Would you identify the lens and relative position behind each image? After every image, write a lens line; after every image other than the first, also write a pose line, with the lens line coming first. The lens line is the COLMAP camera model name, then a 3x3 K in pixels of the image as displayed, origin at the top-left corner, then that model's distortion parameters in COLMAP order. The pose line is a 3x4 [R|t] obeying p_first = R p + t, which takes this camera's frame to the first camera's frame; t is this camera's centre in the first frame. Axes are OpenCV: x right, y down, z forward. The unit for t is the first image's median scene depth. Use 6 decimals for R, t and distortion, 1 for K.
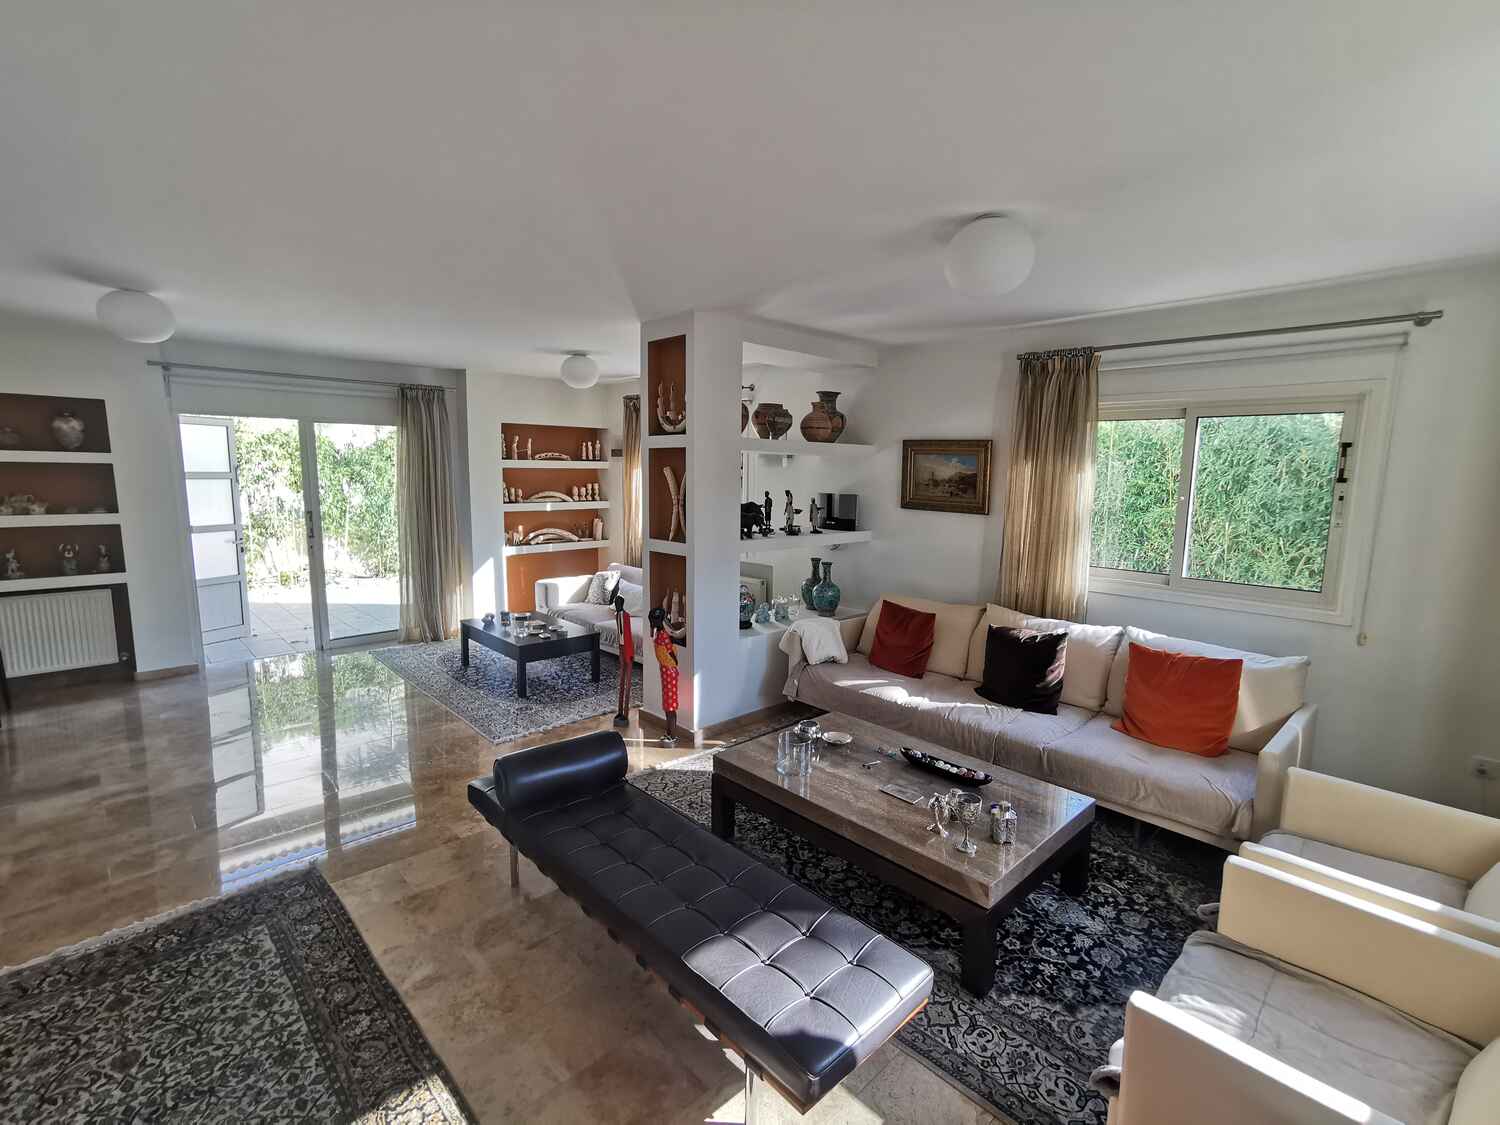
lens RADIAL K [[696.3, 0, 750.0], [0, 696.3, 562.5], [0, 0, 1]] dist [-0.001249, -0.000032]
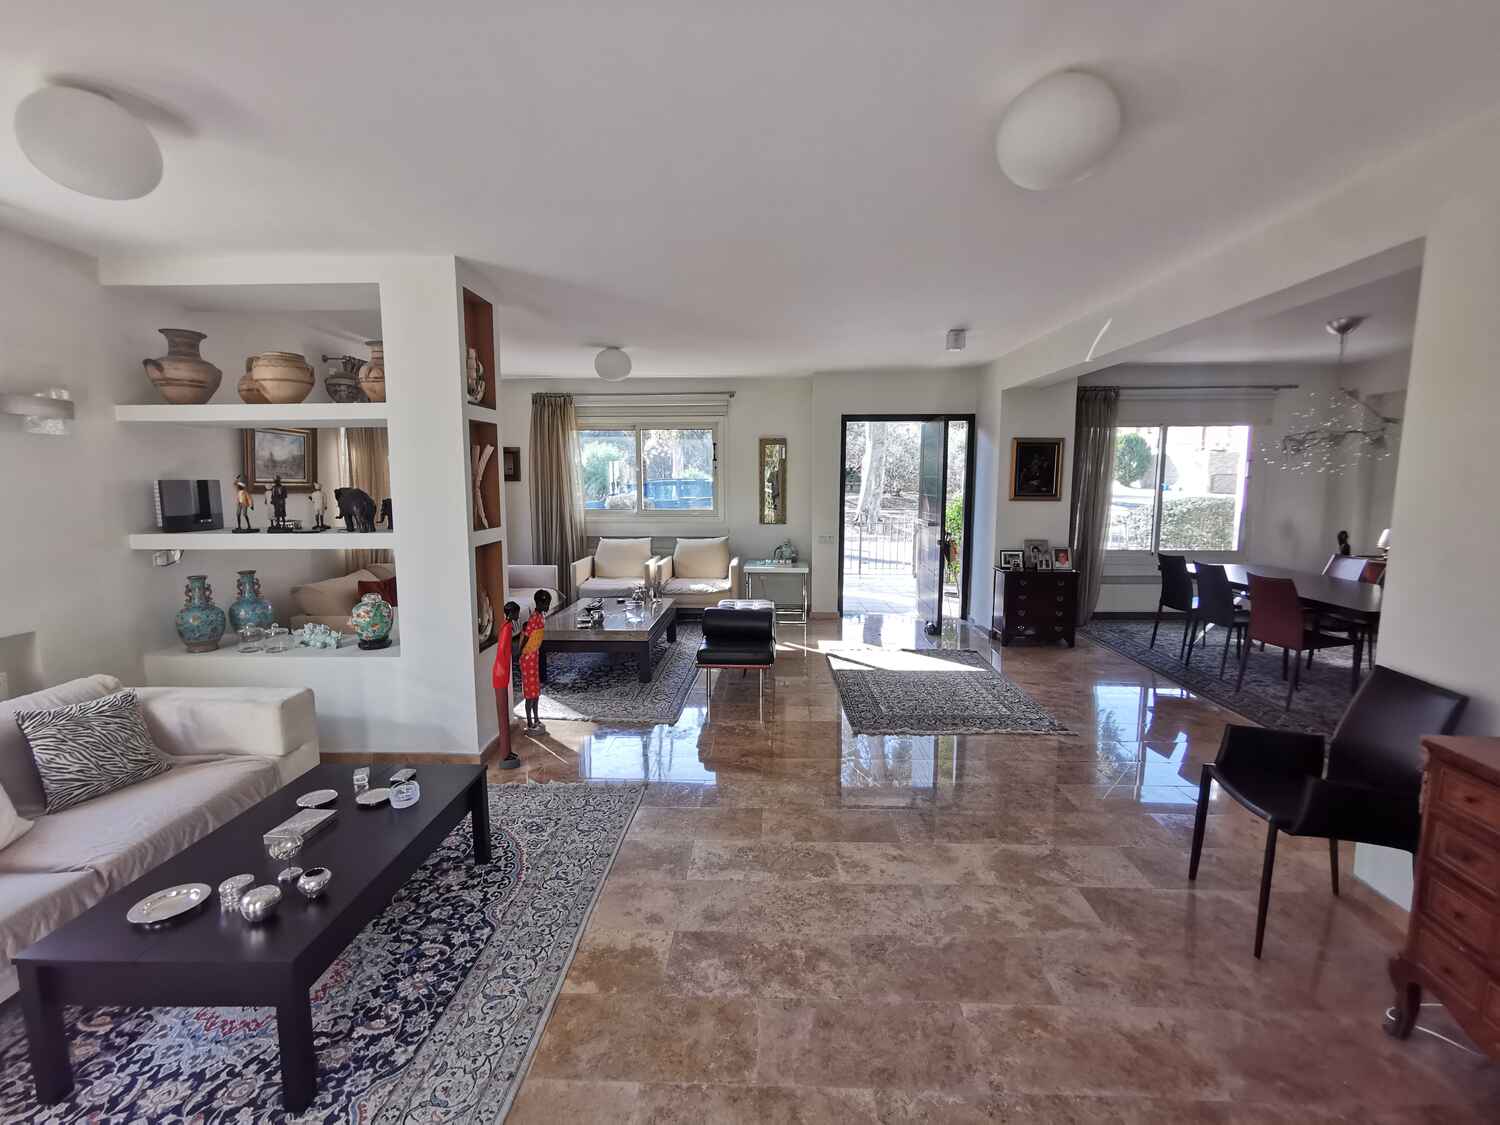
lens RADIAL K [[692.7, 0, 750.0], [0, 692.7, 562.5], [0, 0, 1]] dist [0.162283, 0.000000]
pose [[-0.702613, -0.111292, 0.702815, -0.794946], [0.084121, 0.967776, 0.237346, -0.151203], [-0.706582, 0.225883, -0.670611, 1.116099]]
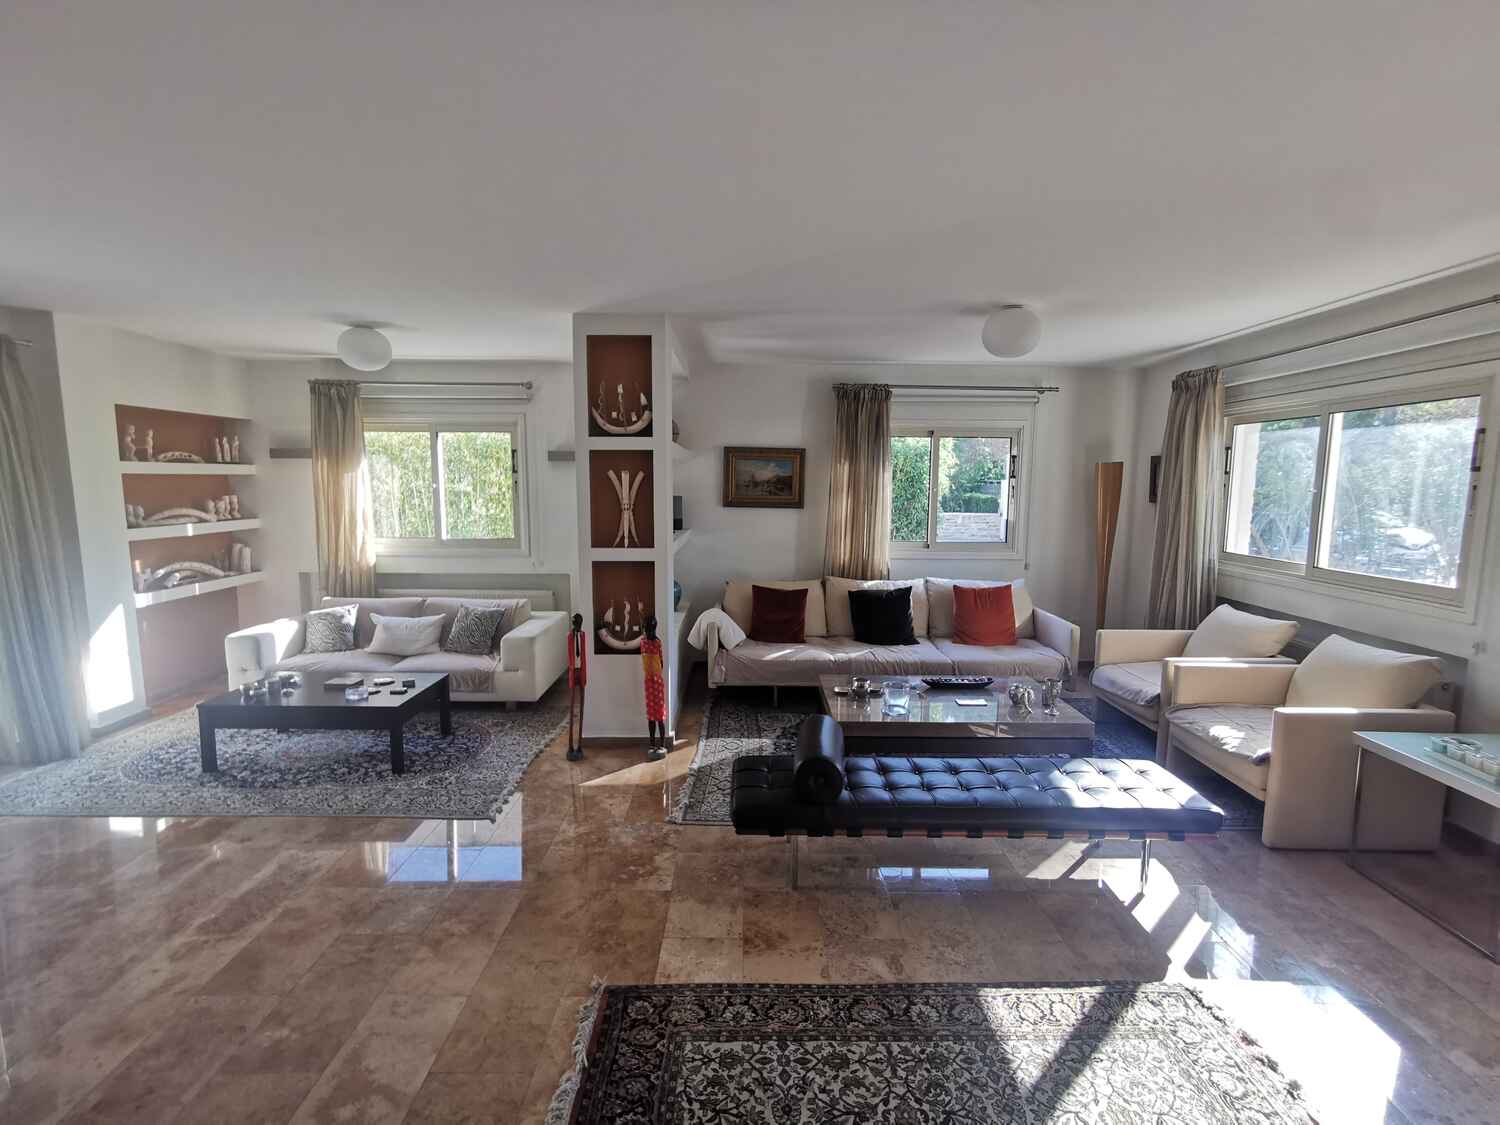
lens RADIAL K [[694.0, 0, 750.0], [0, 694.0, 562.5], [0, 0, 1]] dist [-0.000385, 0.000055]
pose [[0.683376, -0.096813, 0.723619, -0.550375], [0.102259, 0.994091, 0.036427, -0.022265], [-0.722869, 0.049103, 0.689238, 0.174884]]
